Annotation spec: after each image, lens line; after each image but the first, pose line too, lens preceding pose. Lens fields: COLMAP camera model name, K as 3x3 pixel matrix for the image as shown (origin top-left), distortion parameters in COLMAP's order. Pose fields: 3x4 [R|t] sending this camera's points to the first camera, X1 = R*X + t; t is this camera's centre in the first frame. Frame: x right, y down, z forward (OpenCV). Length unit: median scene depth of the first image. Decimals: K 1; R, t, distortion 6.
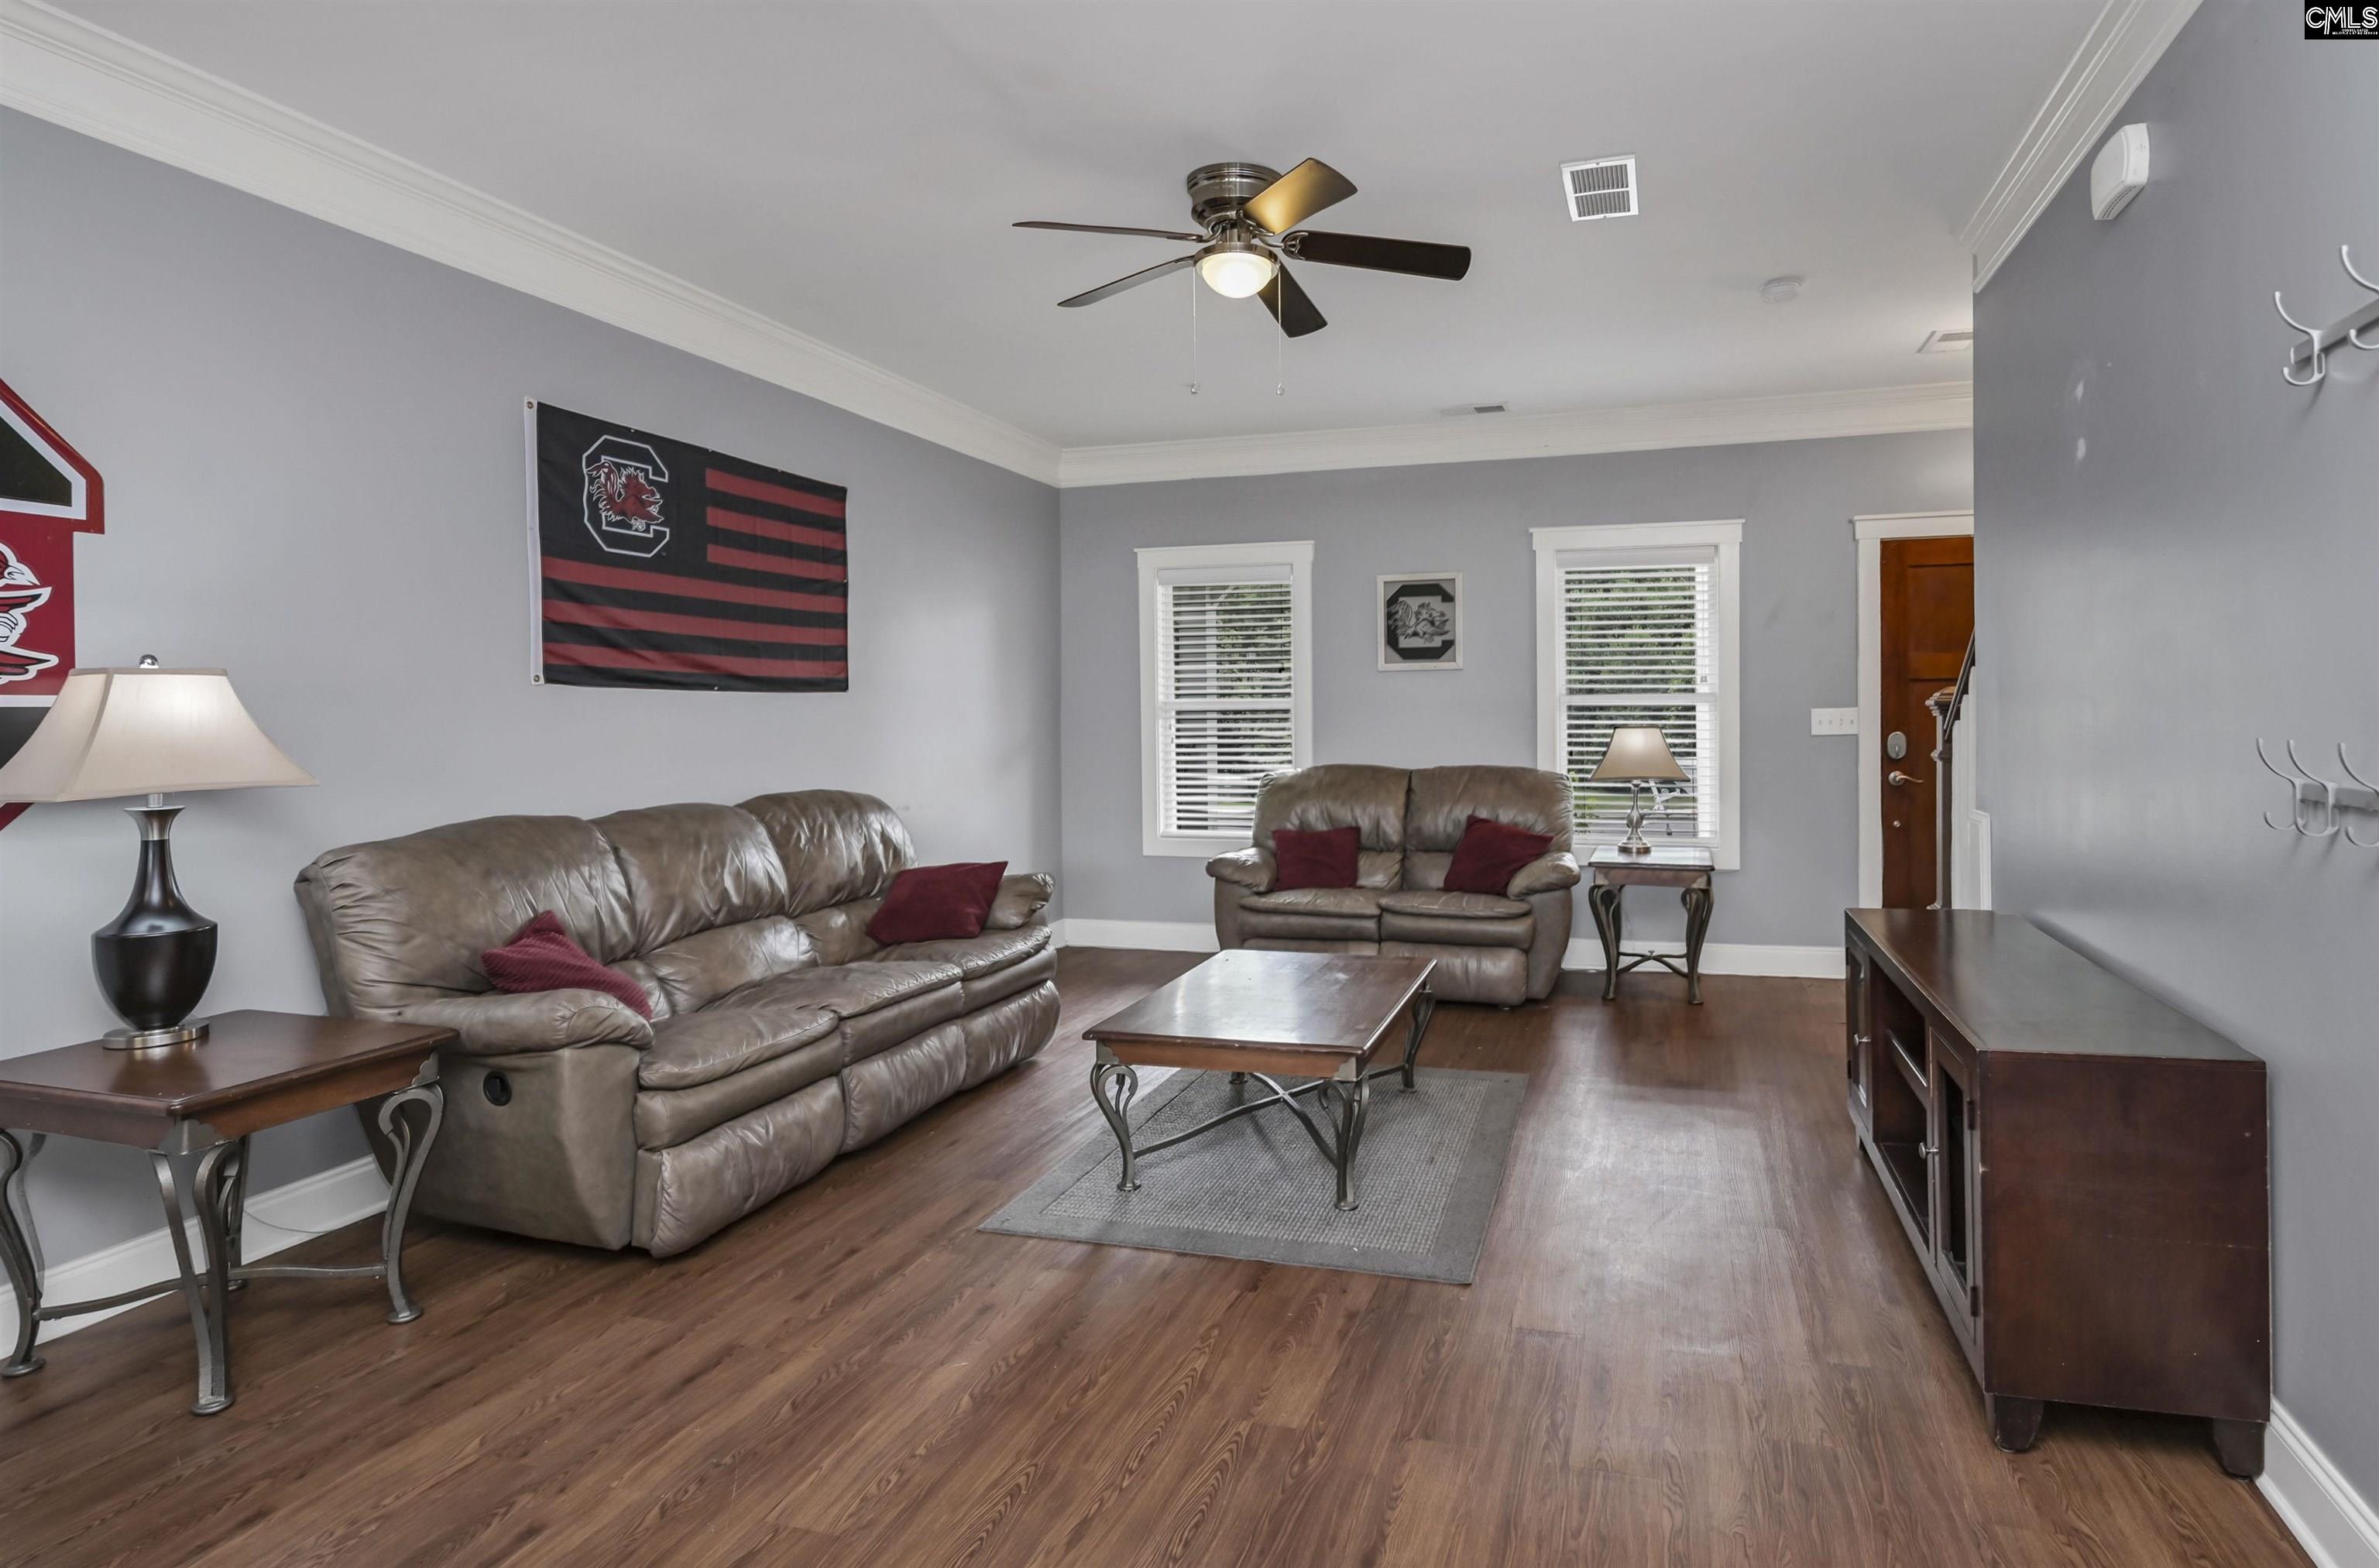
lens RADIAL K [[1212.6, 0, 1303.3], [0, 1212.6, 732.2], [0, 0, 1]] dist [0.001319, -0.000440]
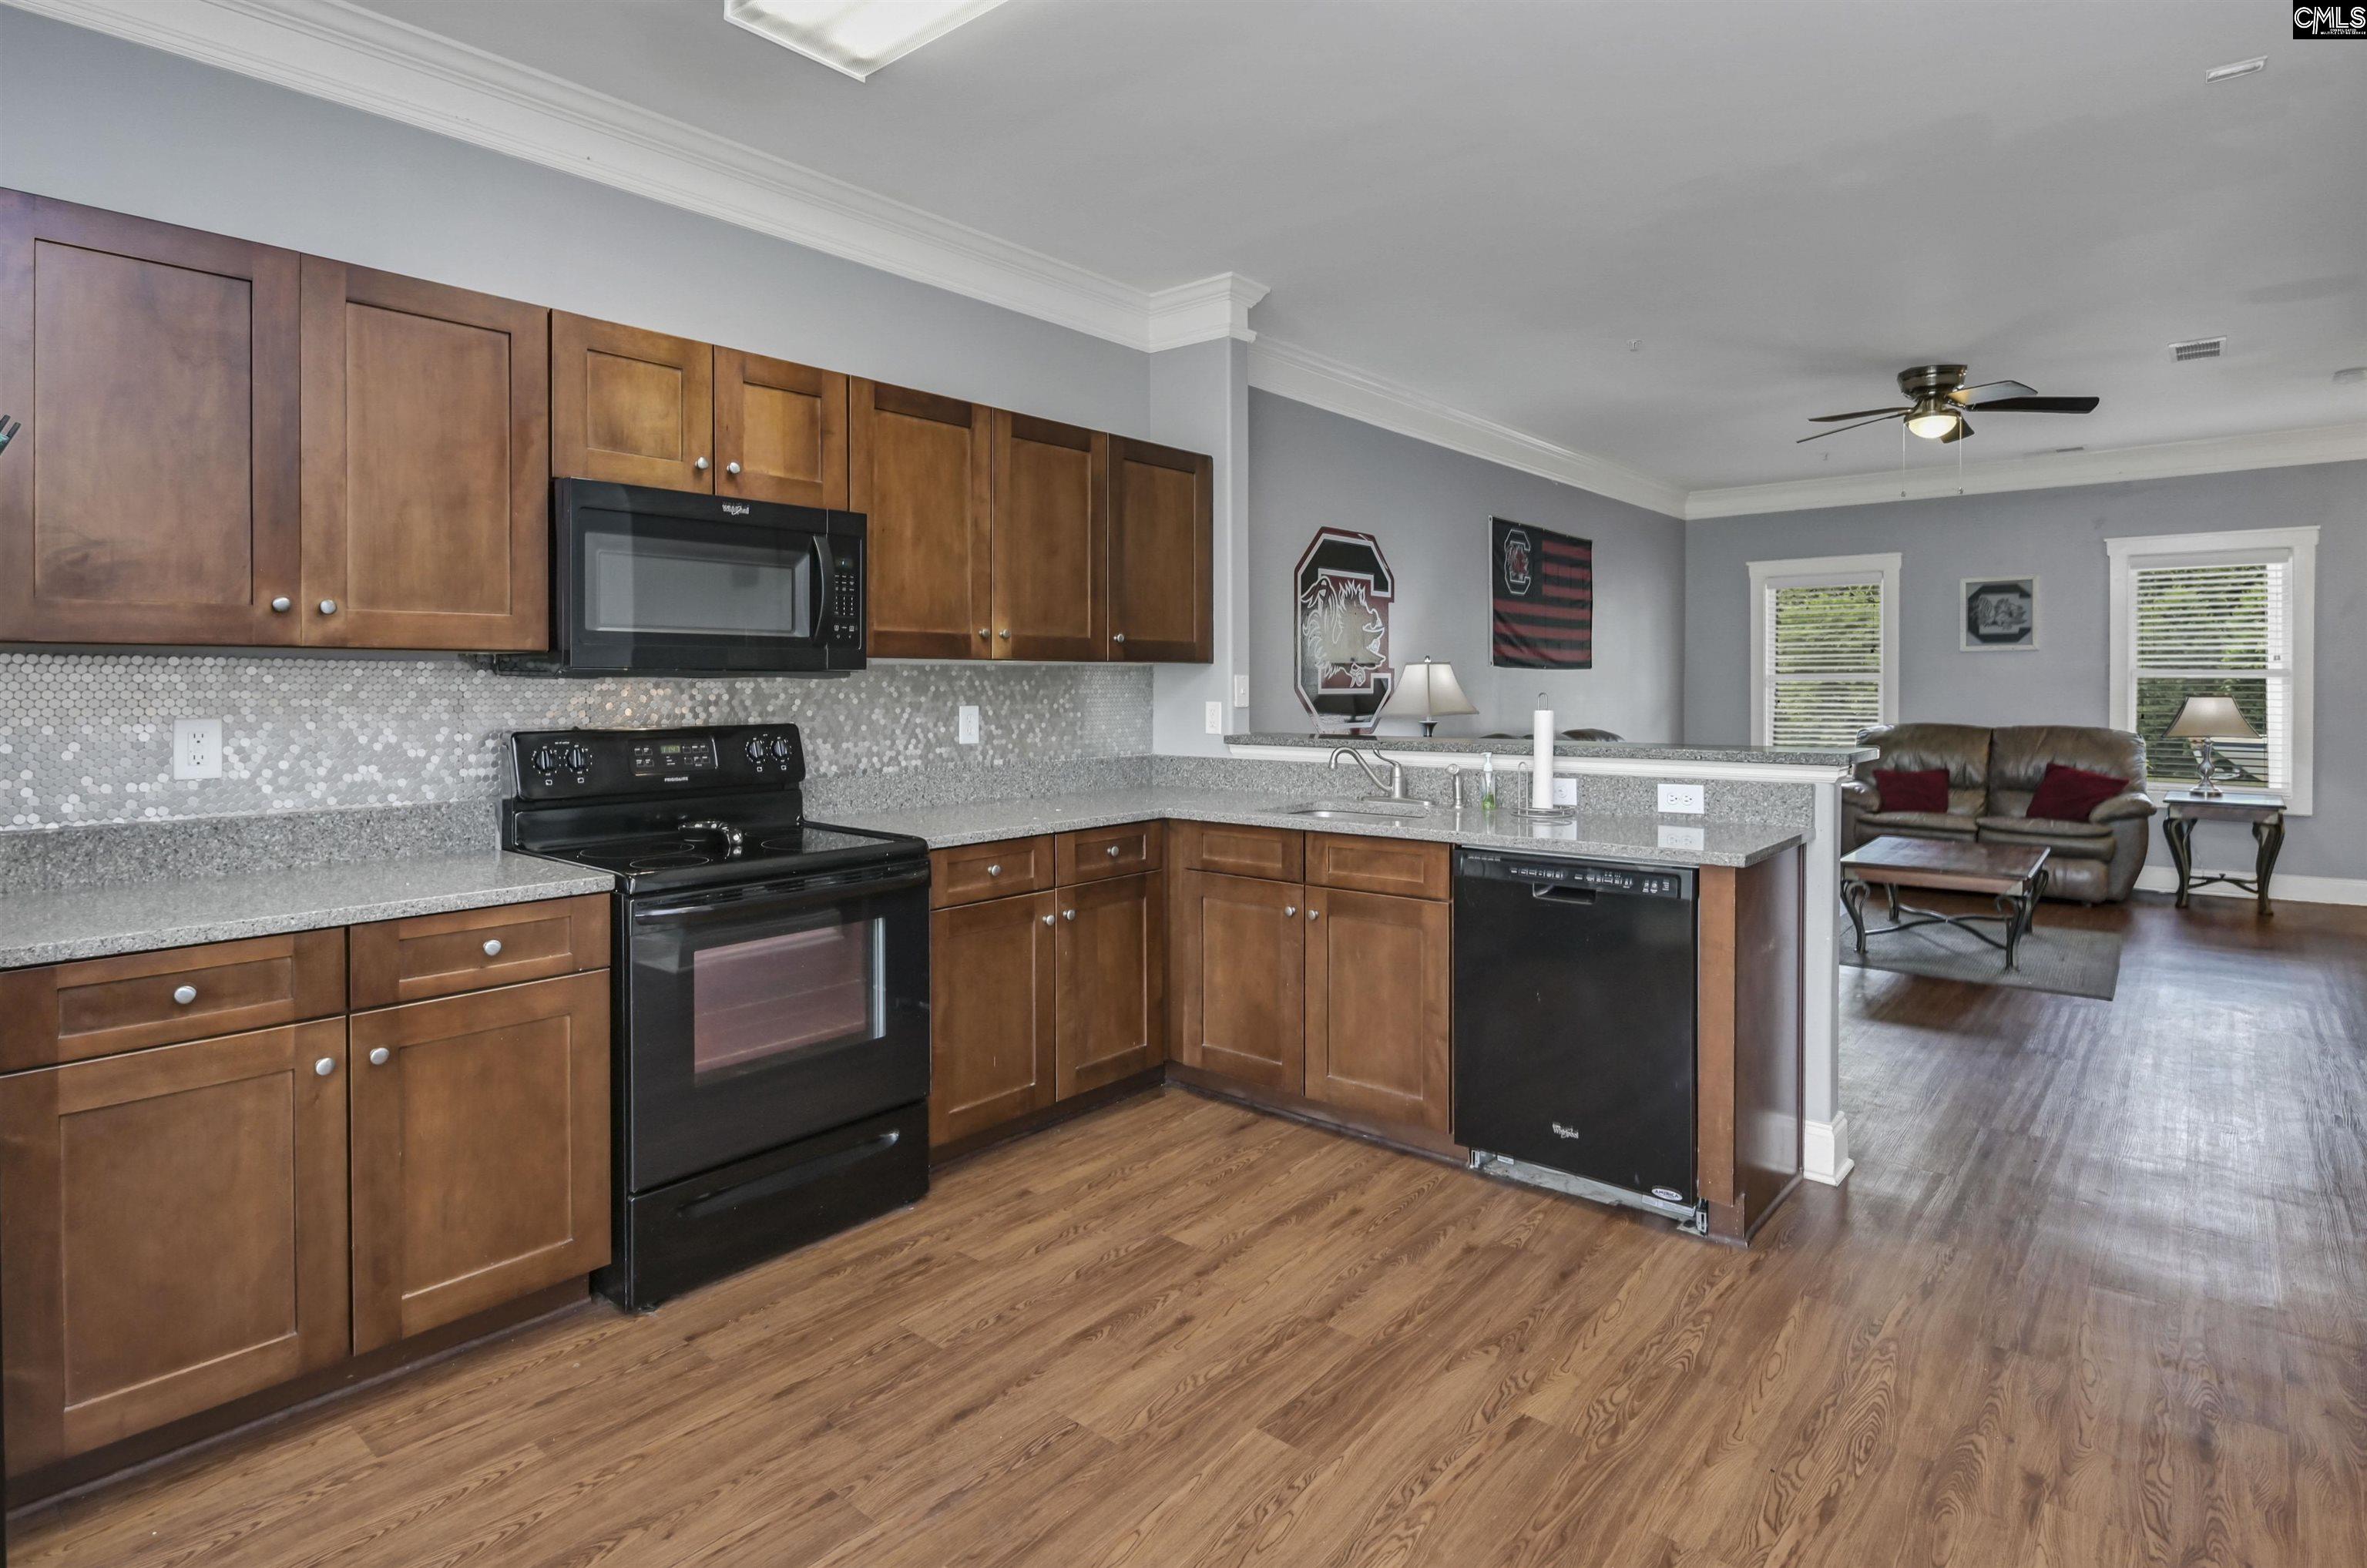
lens RADIAL K [[1218.0, 0, 1182.2], [0, 1218.0, 695.1], [0, 0, 1]] dist [0.001548, -0.007100]
pose [[0.914471, 0.009479, -0.404540, -0.192456], [-0.011732, 0.999926, -0.003091, 0.010905], [0.404481, 0.007573, 0.914515, -0.593371]]
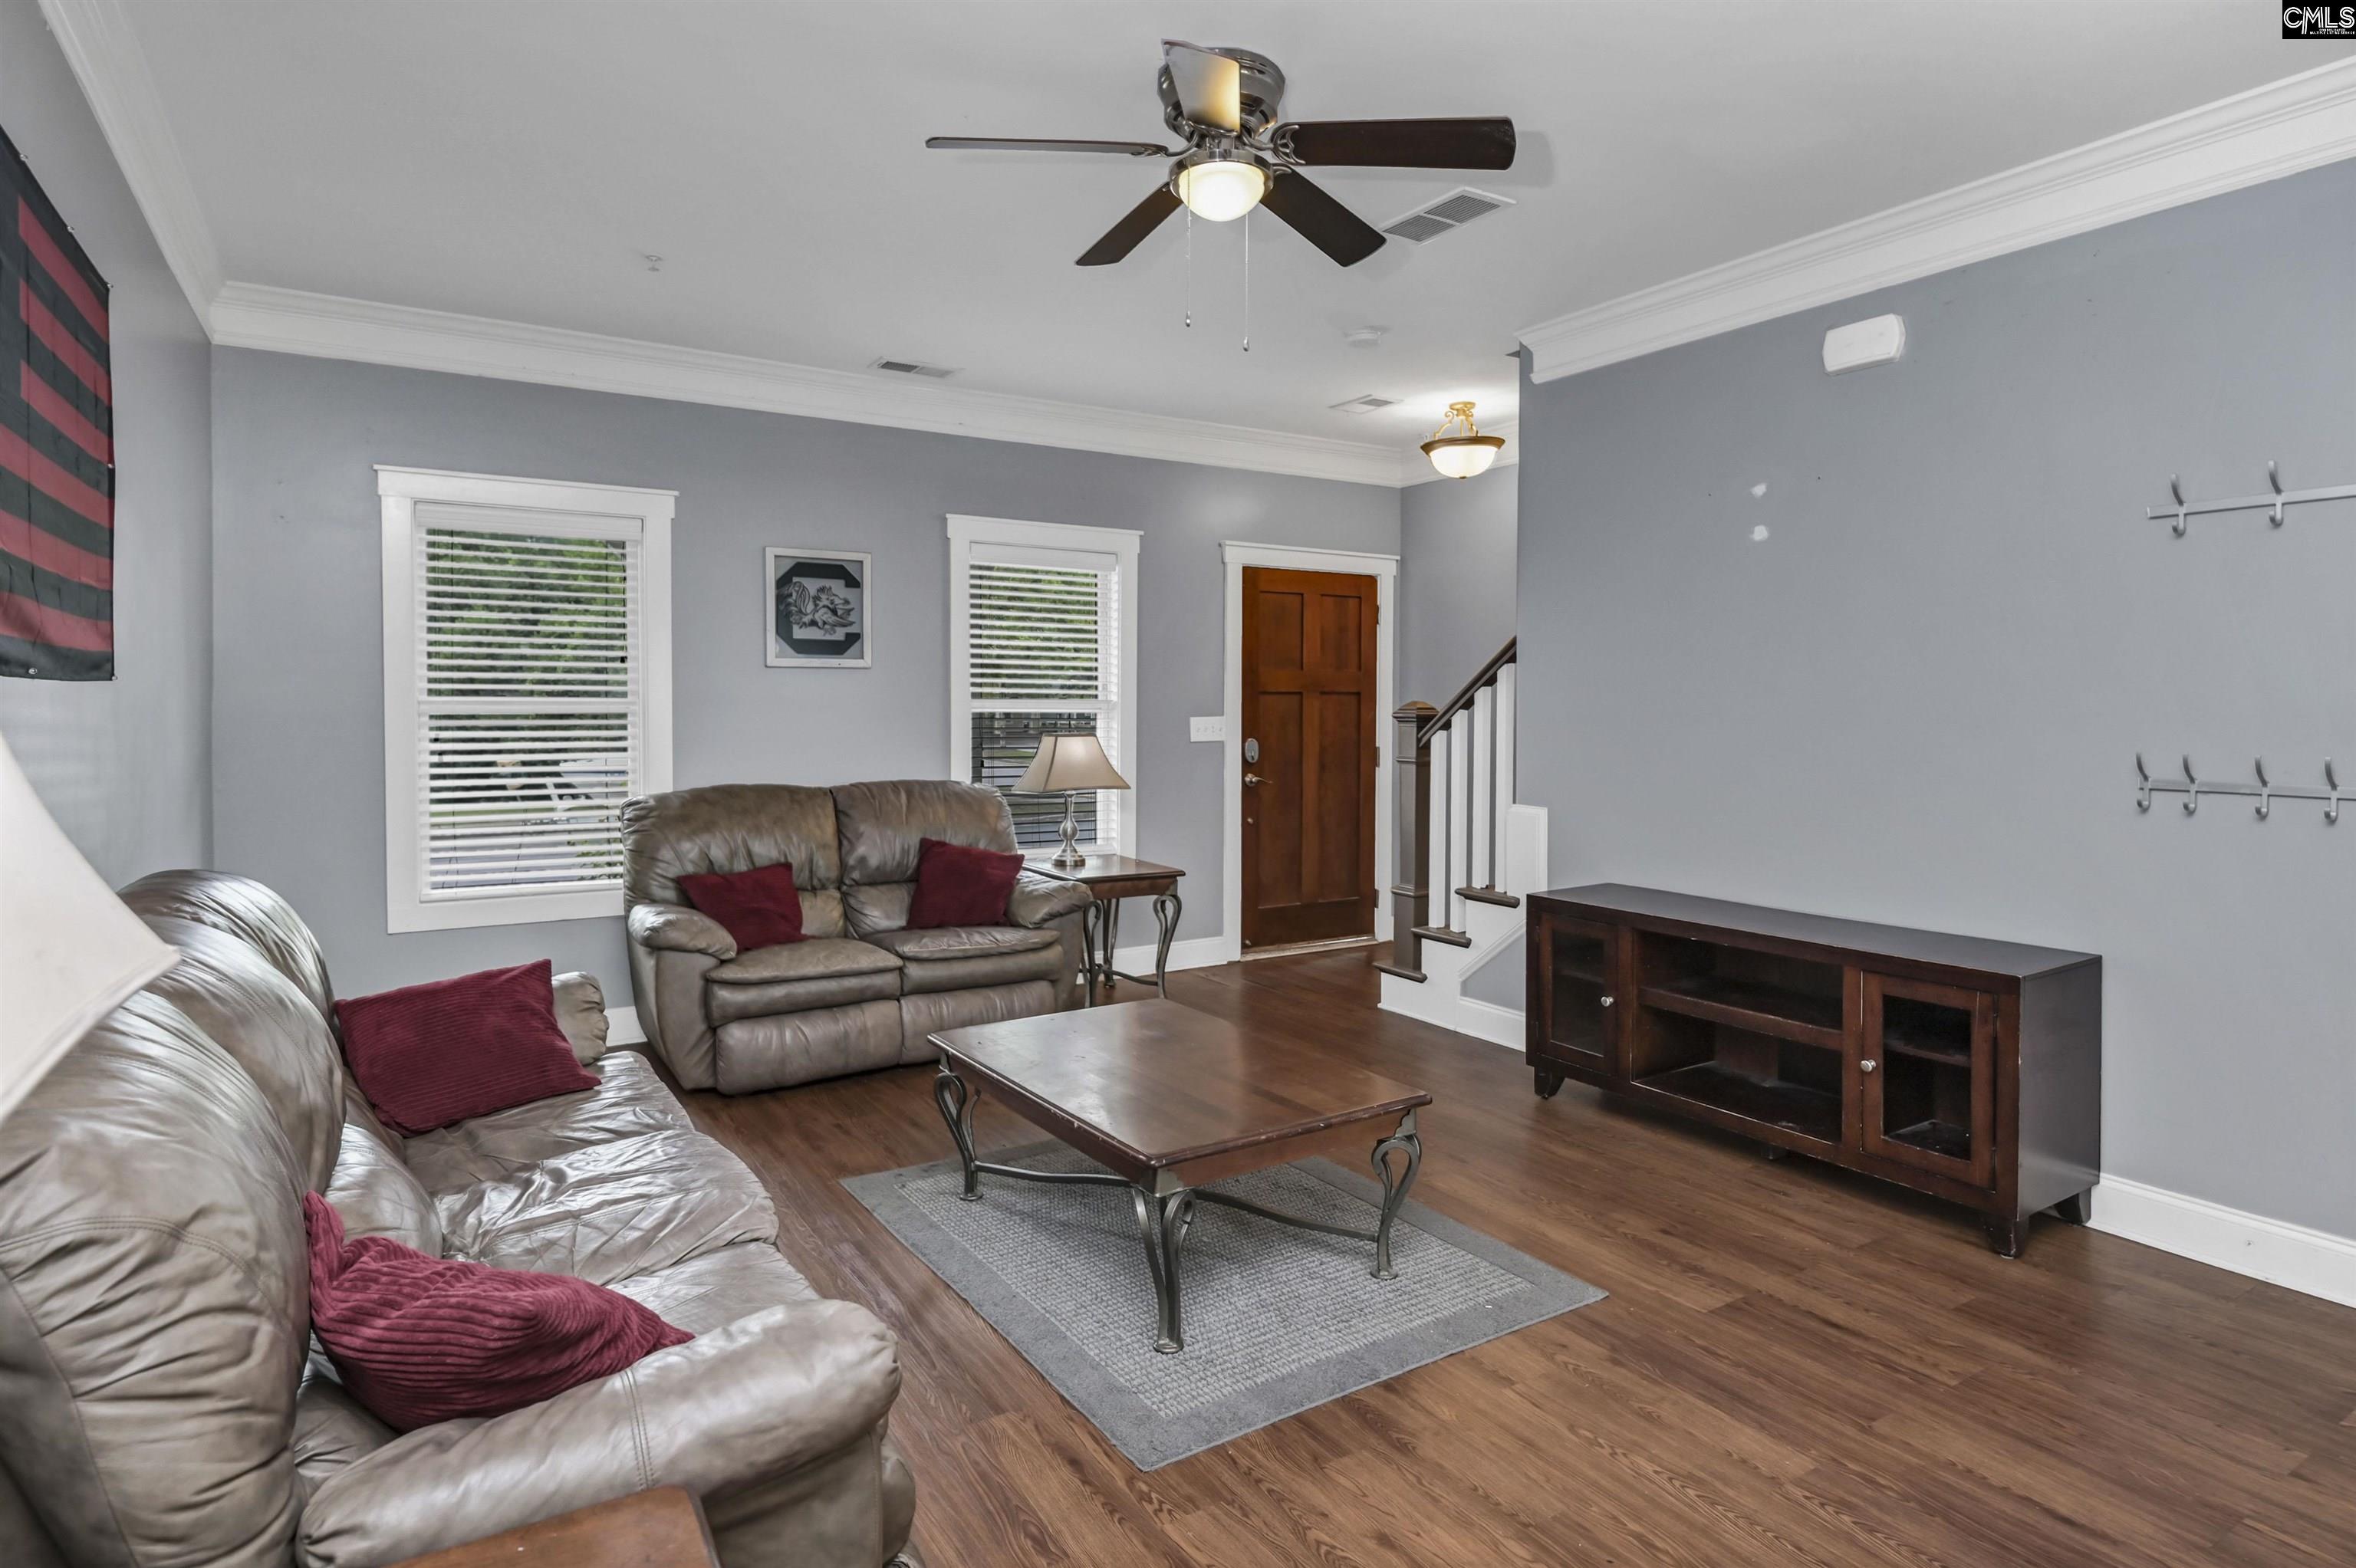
lens RADIAL K [[1264.3, 0, 1178.5], [0, 1264.3, 749.3], [0, 0, 1]] dist [0.000256, 0.000118]
pose [[0.670575, -0.014308, 0.741704, -0.419609], [0.002041, 0.999846, 0.017443, -0.010876], [-0.741839, -0.010183, 0.670500, 0.265347]]
